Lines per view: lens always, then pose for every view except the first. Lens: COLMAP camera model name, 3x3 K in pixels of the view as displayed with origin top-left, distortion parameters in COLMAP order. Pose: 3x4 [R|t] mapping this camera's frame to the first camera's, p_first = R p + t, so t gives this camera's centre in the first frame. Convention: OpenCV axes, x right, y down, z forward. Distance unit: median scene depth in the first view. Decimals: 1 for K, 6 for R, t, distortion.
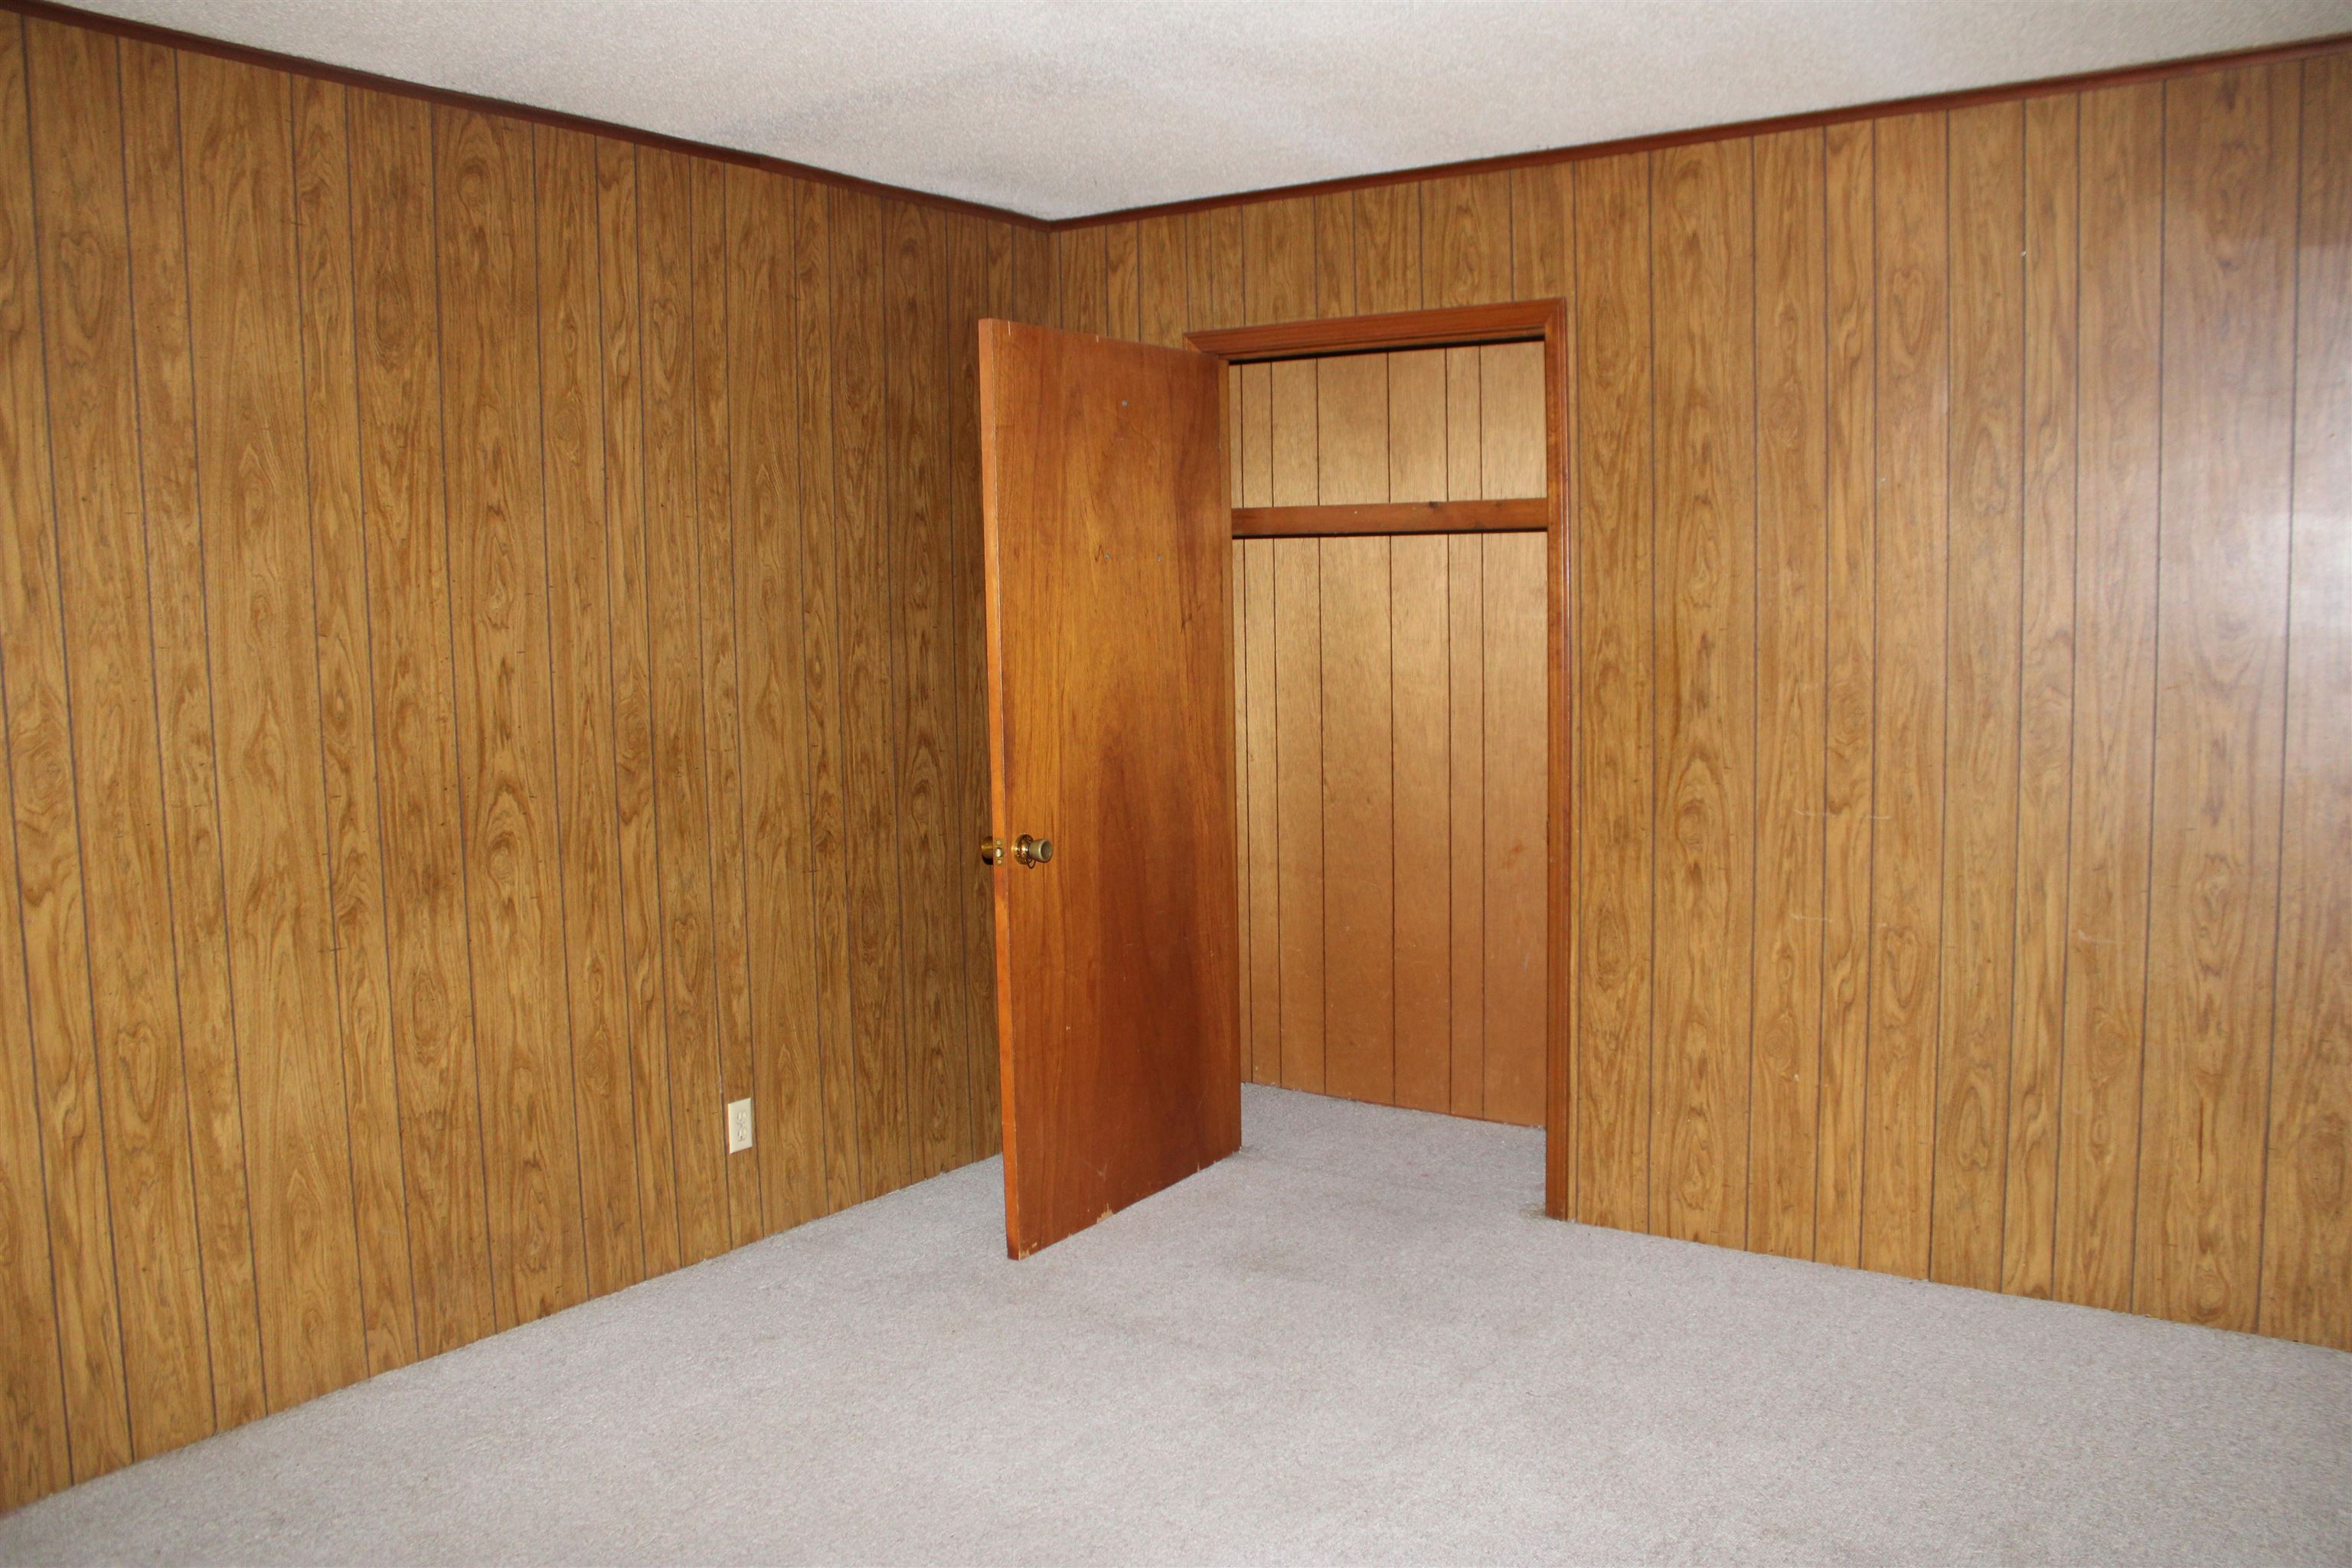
lens RADIAL K [[1966.3, 0, 1176.0], [0, 1966.3, 784.0], [0, 0, 1]] dist [-0.167287, 0.151673]
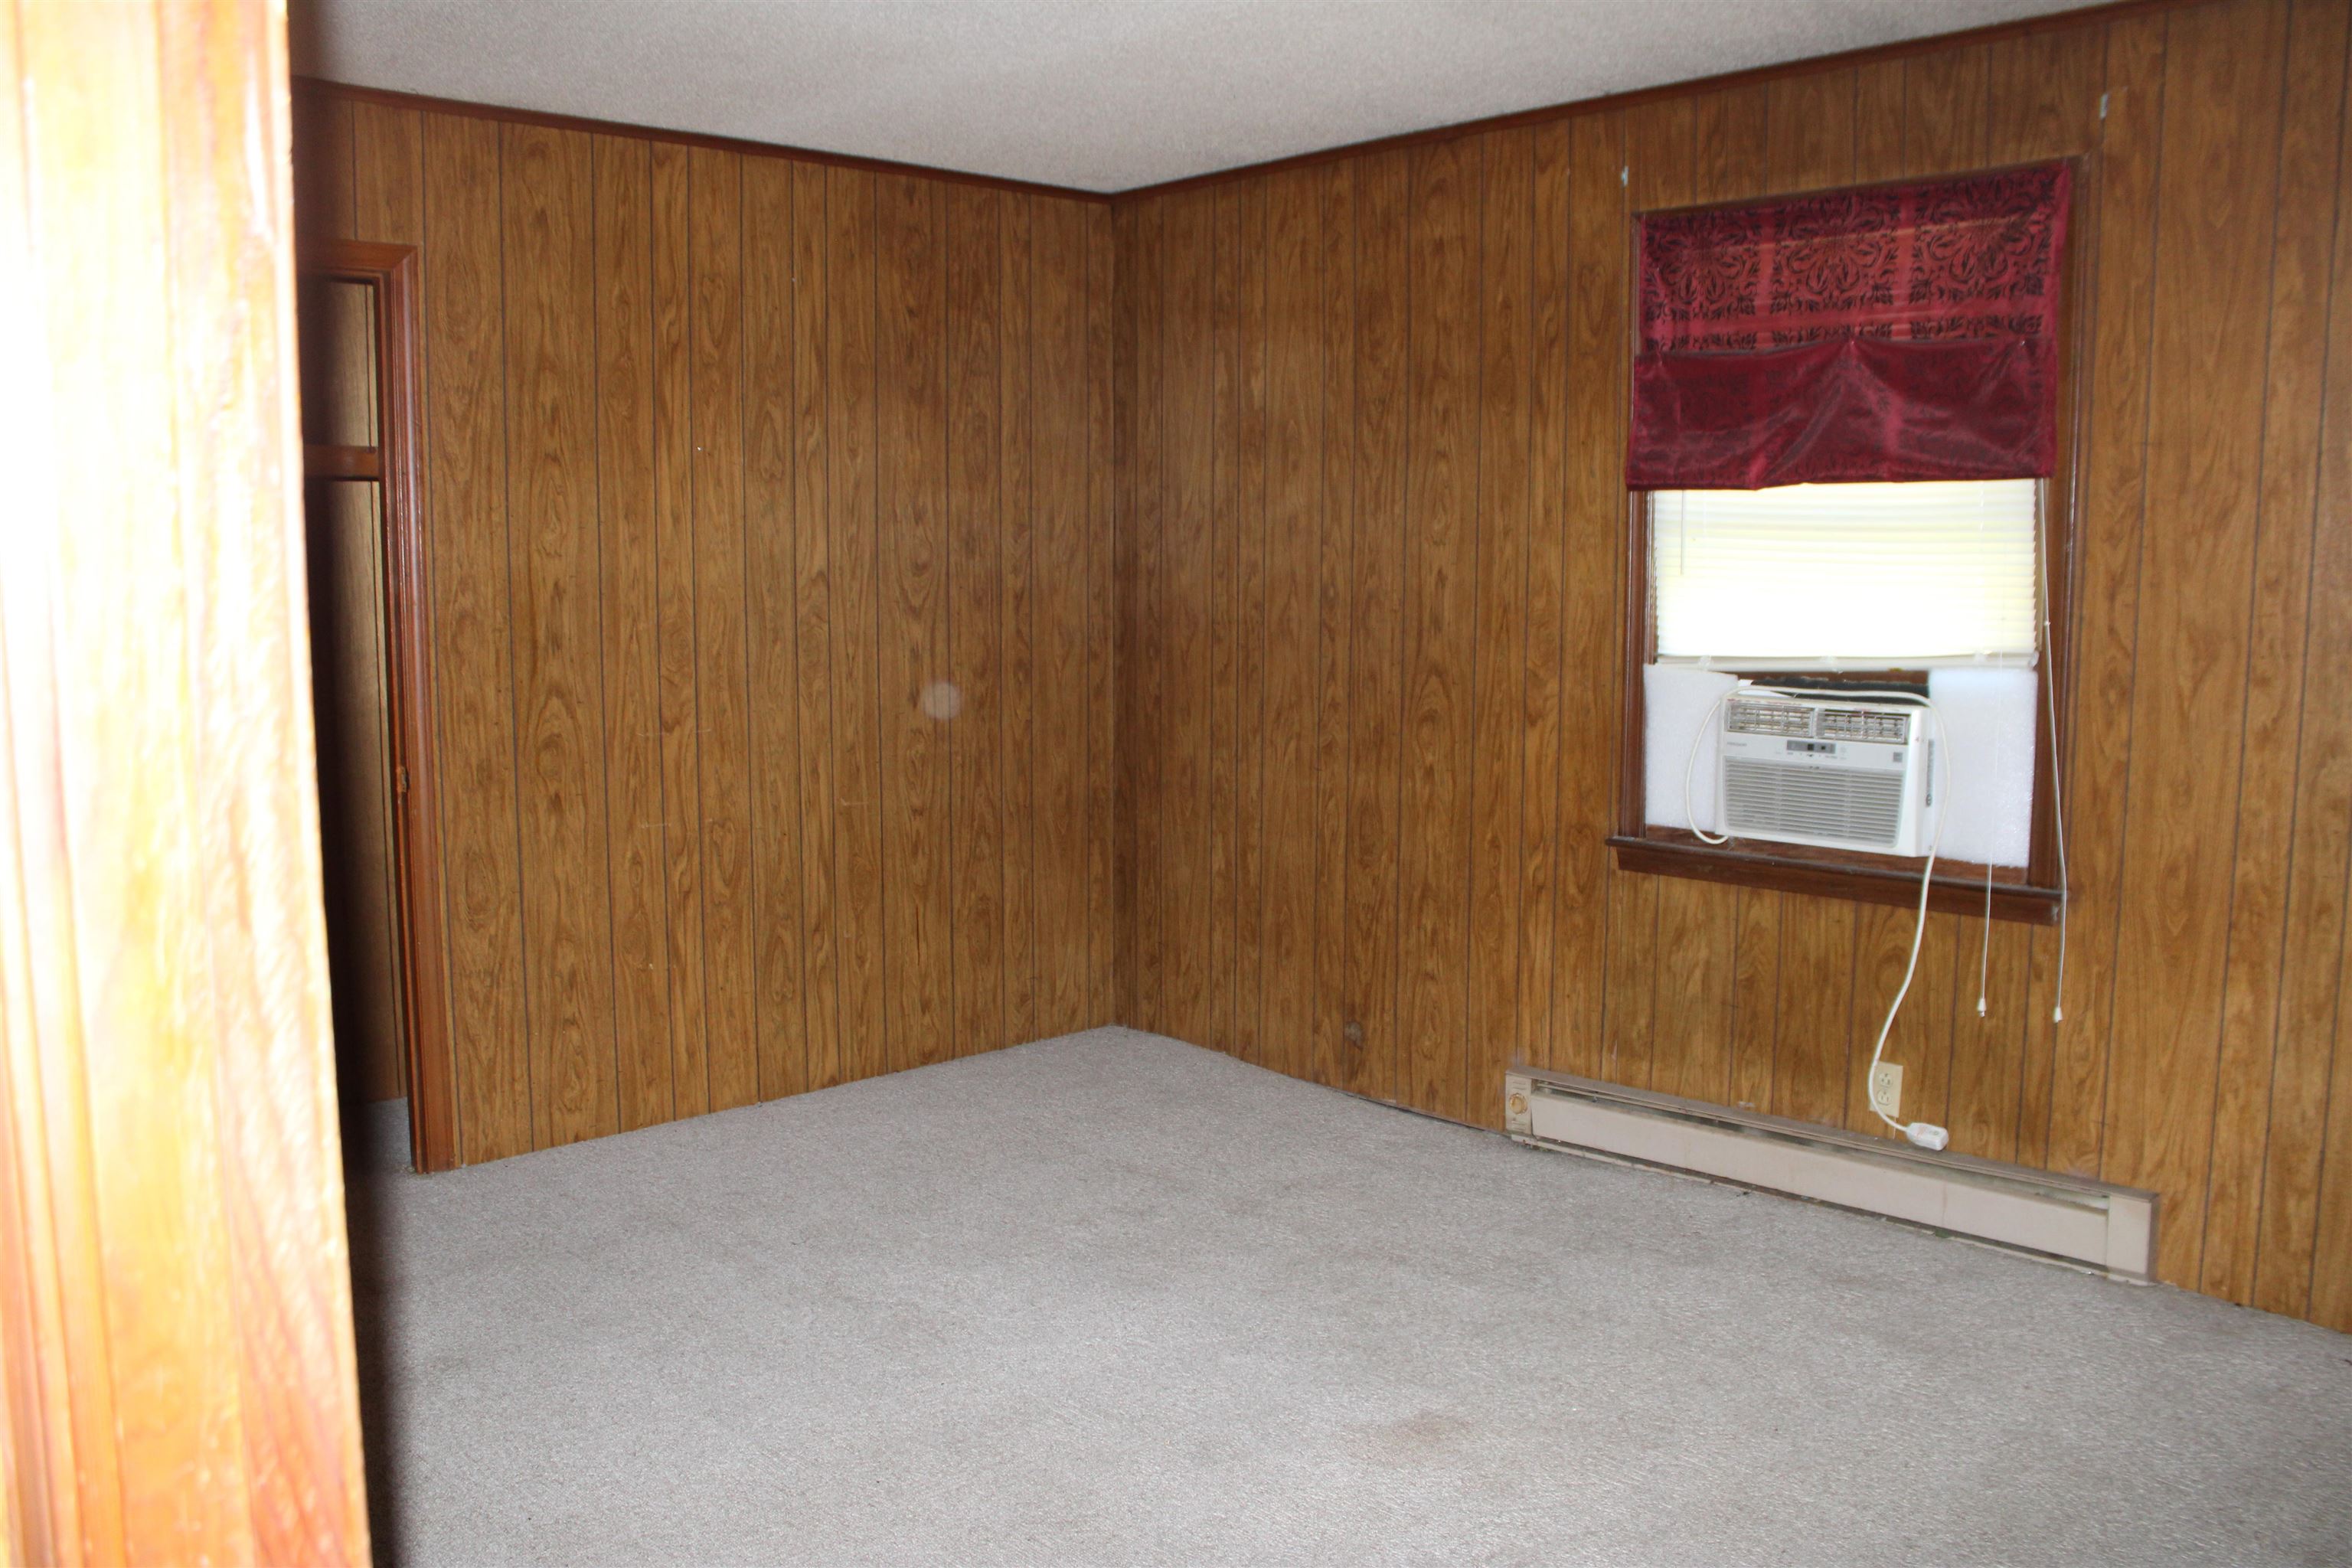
lens RADIAL K [[1966.3, 0, 1176.0], [0, 1966.3, 784.0], [0, 0, 1]] dist [-0.167287, 0.151673]
pose [[0.194019, -0.101845, 0.975697, -0.745328], [0.091151, 0.992165, 0.085439, -0.026029], [-0.976754, 0.072359, 0.201782, 0.462217]]
